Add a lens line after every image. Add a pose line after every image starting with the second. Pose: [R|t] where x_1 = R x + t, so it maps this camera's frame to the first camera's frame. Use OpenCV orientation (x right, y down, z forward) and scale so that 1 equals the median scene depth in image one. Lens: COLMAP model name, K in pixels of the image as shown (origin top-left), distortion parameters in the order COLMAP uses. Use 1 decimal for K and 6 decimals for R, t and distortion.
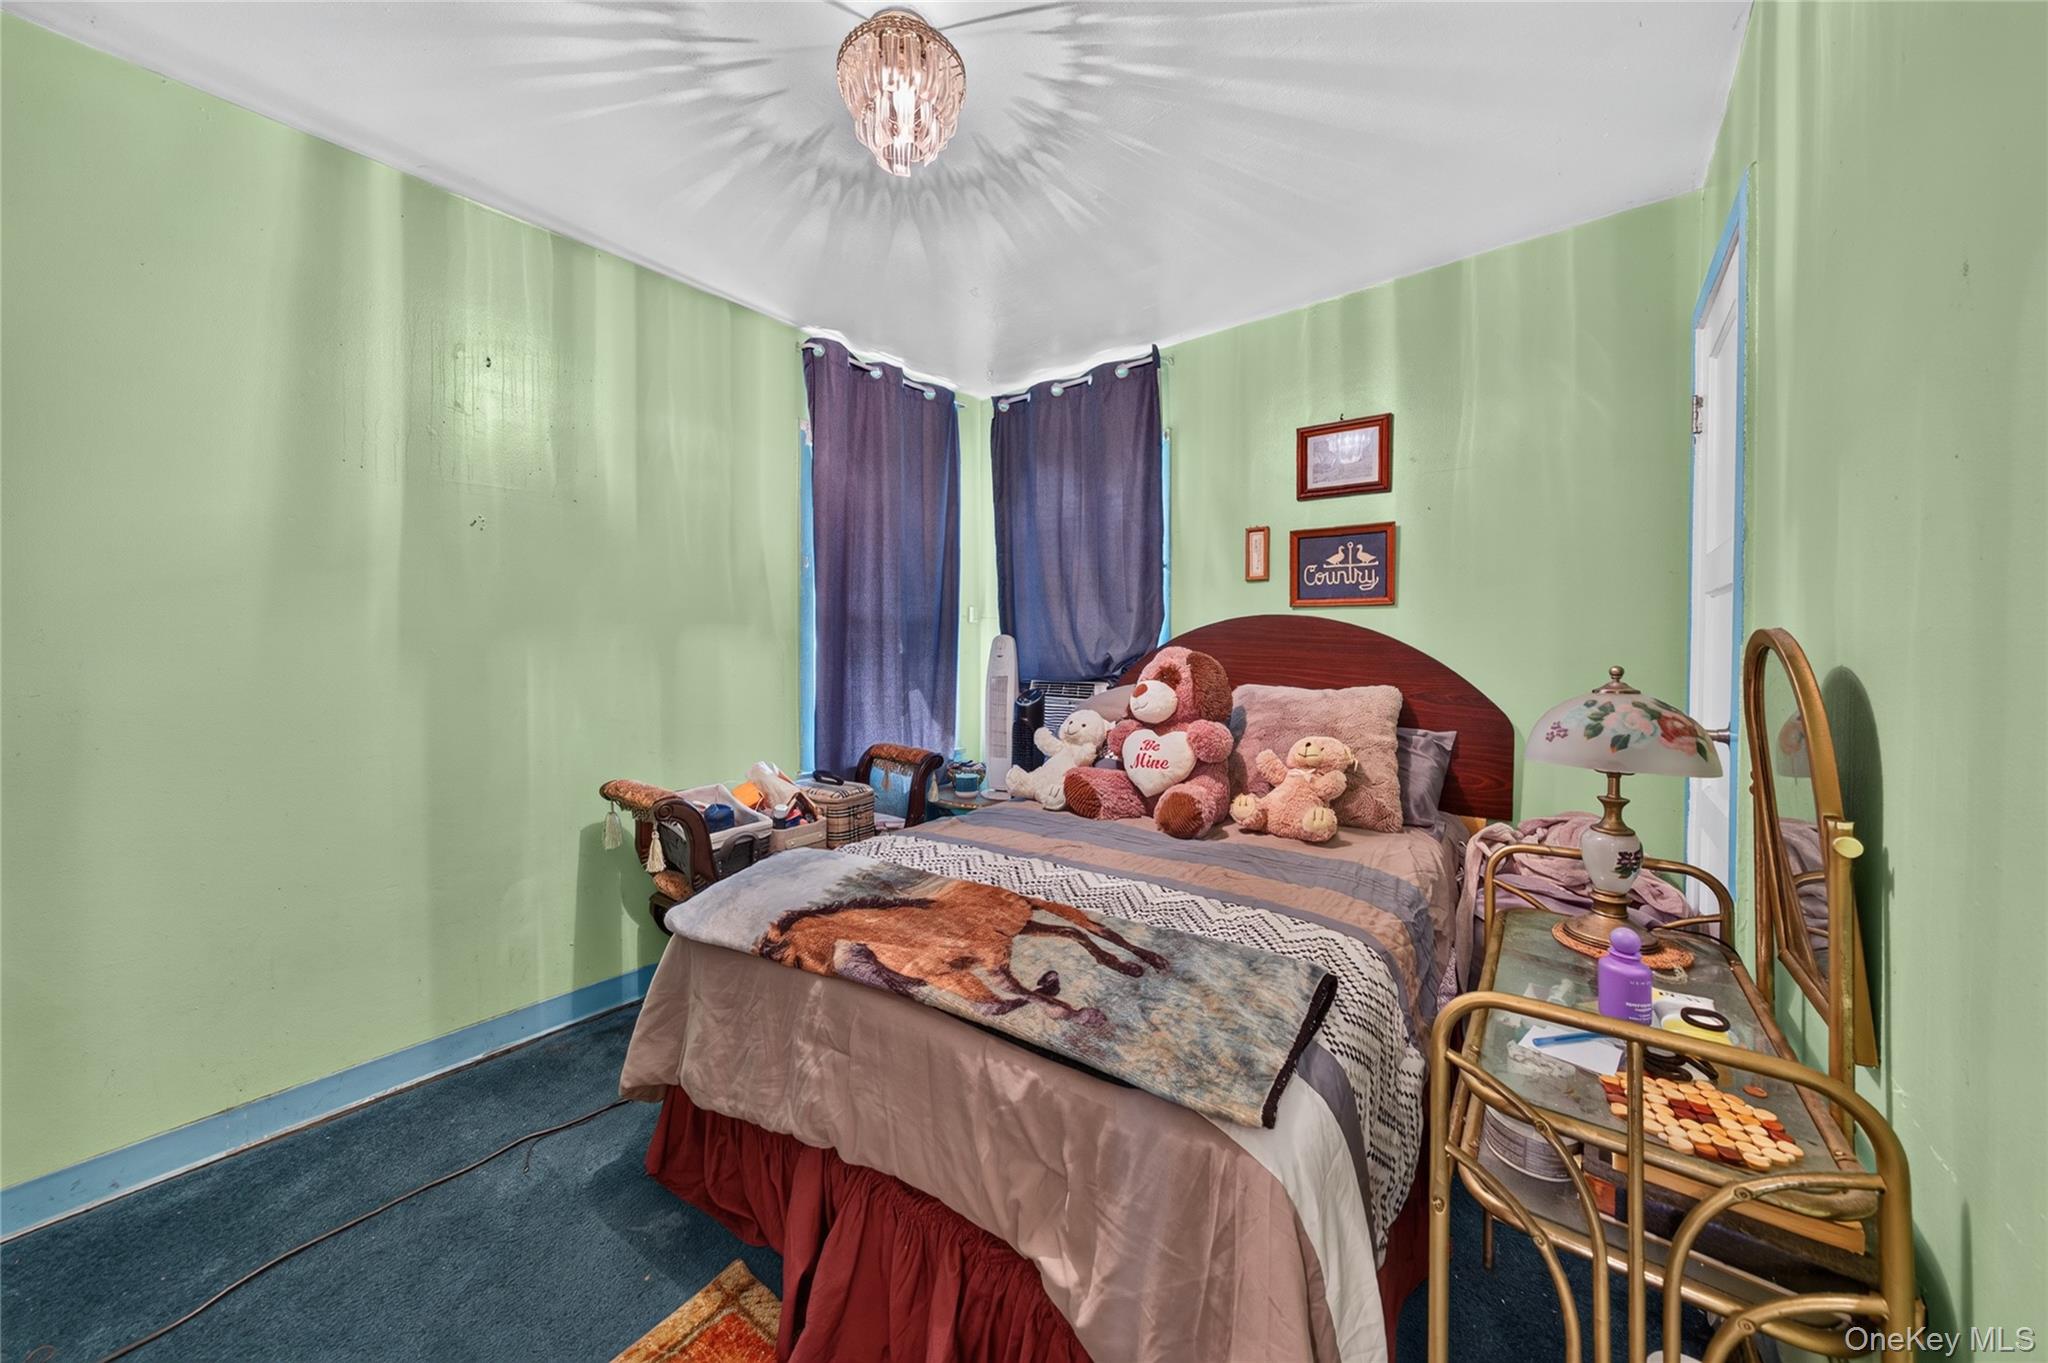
lens RADIAL K [[700.6, 0, 1019.7], [0, 700.6, 650.3], [0, 0, 1]] dist [-0.021853, 0.000011]
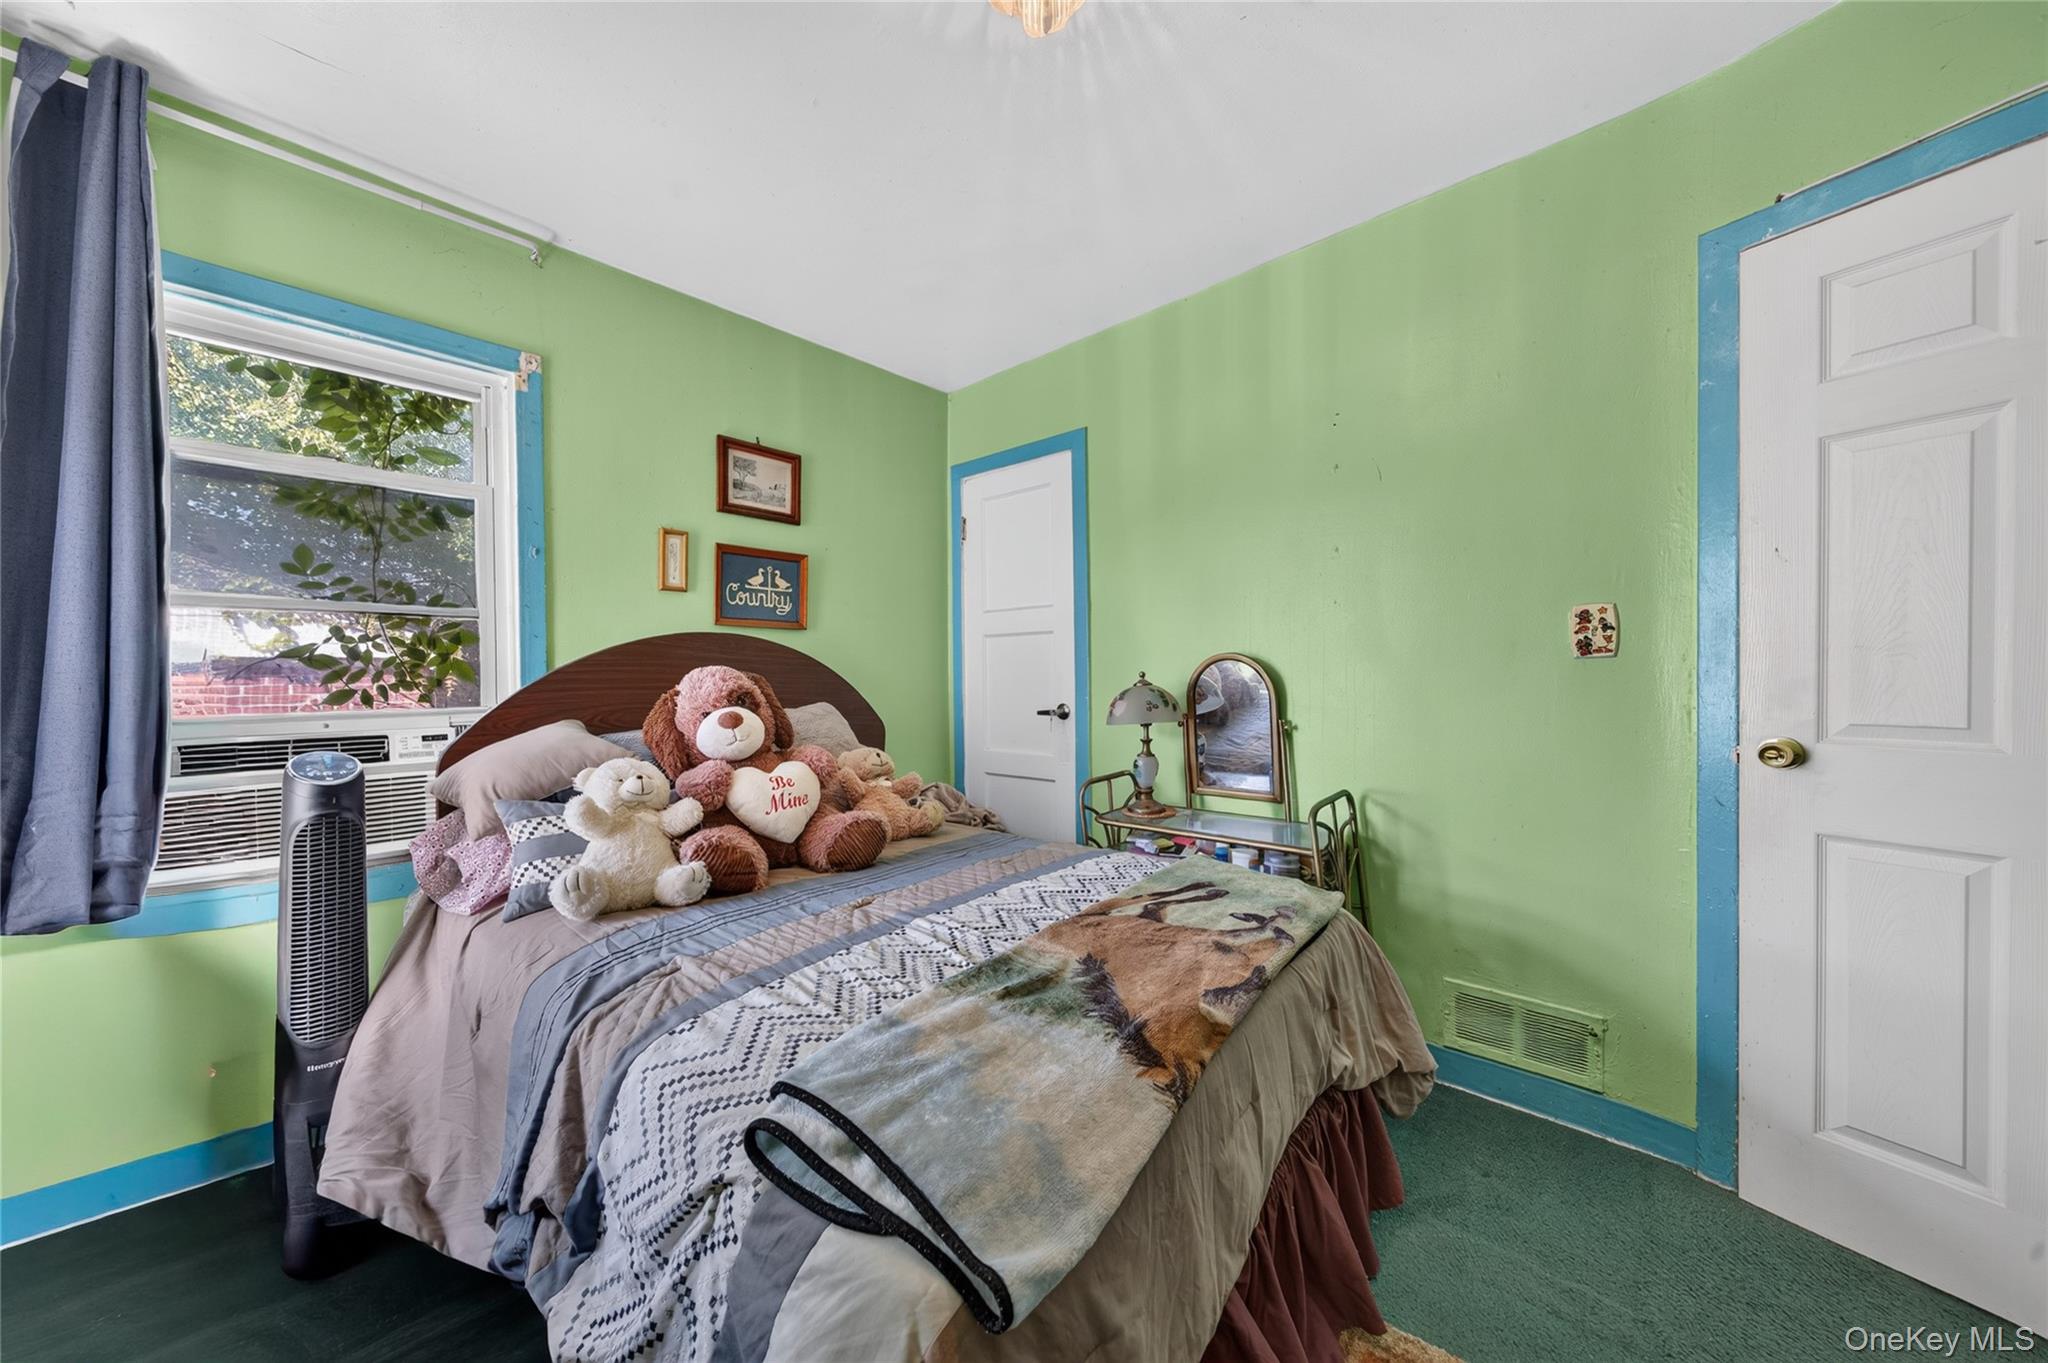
lens RADIAL K [[706.6, 0, 1017.6], [0, 706.6, 680.6], [0, 0, 1]] dist [-0.009875, 0.005038]
pose [[0.057792, -0.011263, 0.998265, -0.939091], [0.019344, 0.999761, 0.010160, 0.016752], [-0.998141, 0.018723, 0.057996, 0.992698]]
